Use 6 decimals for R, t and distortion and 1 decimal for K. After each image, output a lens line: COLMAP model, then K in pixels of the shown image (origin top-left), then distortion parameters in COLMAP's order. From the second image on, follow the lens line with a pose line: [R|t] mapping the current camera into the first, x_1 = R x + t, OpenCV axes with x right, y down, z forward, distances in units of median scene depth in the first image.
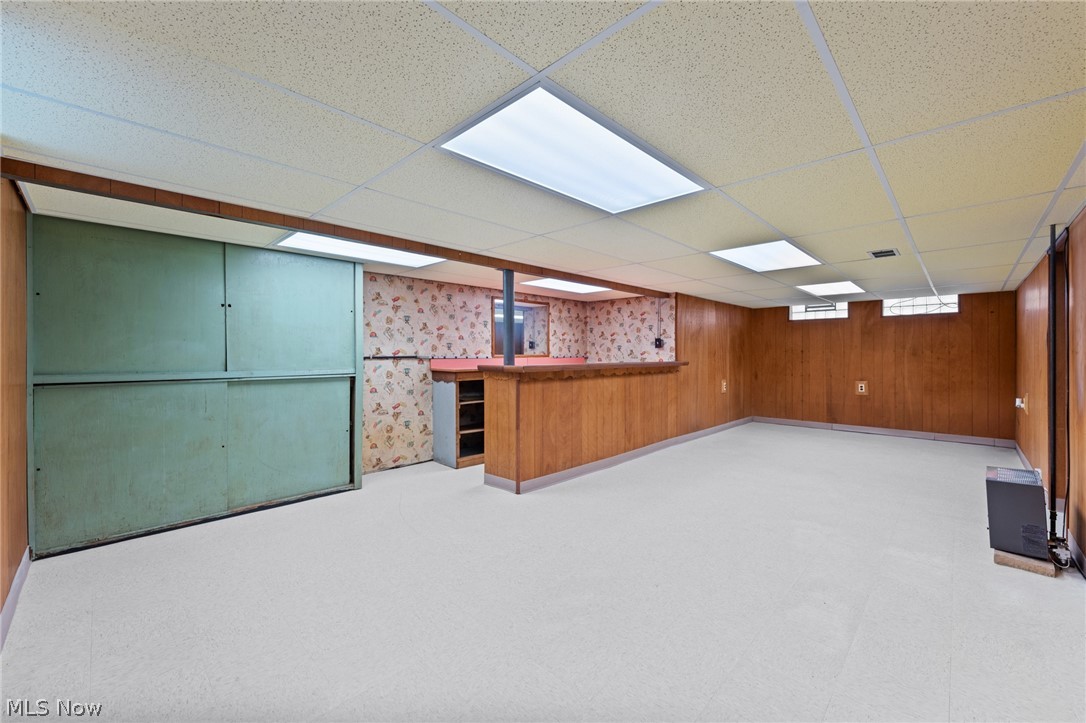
lens RADIAL K [[418.8, 0, 545.1], [0, 418.8, 357.8], [0, 0, 1]] dist [-0.000840, -0.000504]
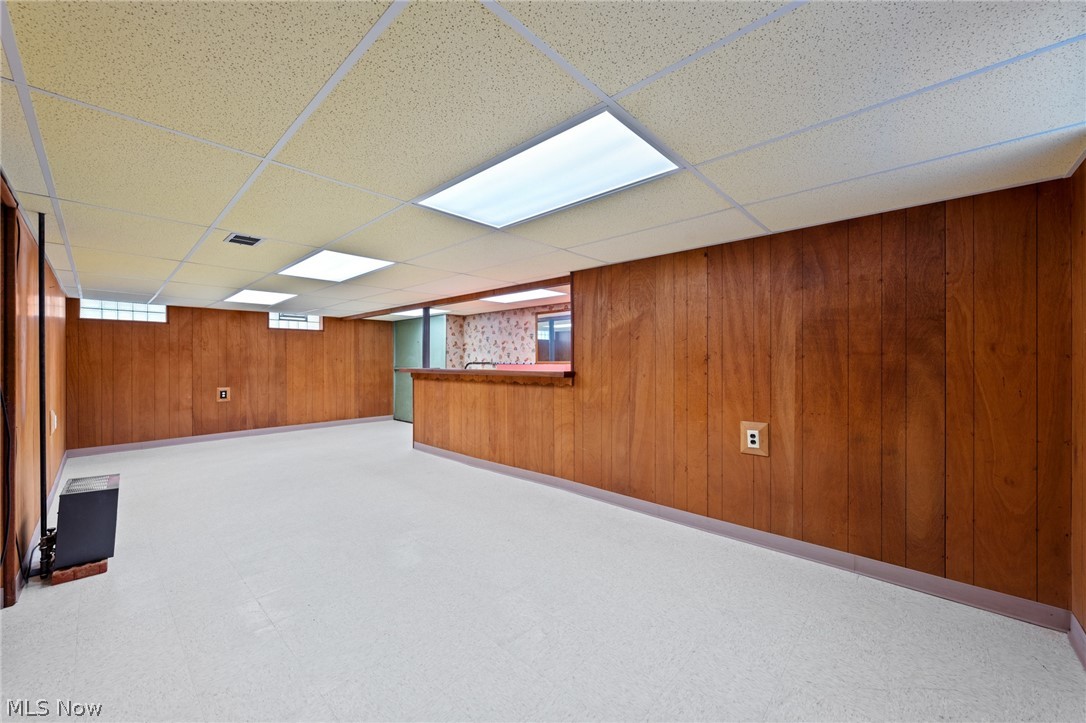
lens RADIAL K [[400.8, 0, 545.0], [0, 400.8, 360.7], [0, 0, 1]] dist [-0.001558, -0.000072]
pose [[0.058890, -0.000483, -0.998264, 1.137594], [-0.008699, 0.999962, -0.000997, -0.009737], [0.998227, 0.008743, 0.058884, 1.072013]]
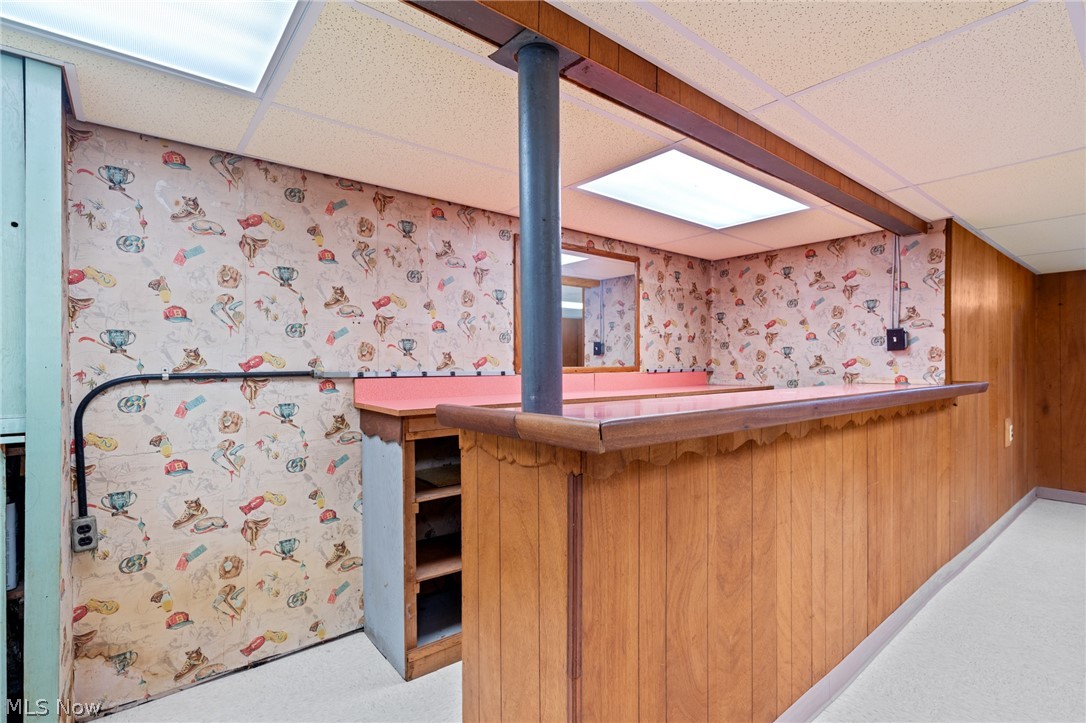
lens RADIAL K [[501.3, 0, 557.5], [0, 501.3, 366.6], [0, 0, 1]] dist [0.003237, 0.000078]
pose [[0.995385, -0.001557, -0.095949, -0.035378], [0.001055, 0.999985, -0.005282, -0.005894], [0.095956, 0.005157, 0.995372, 0.537139]]
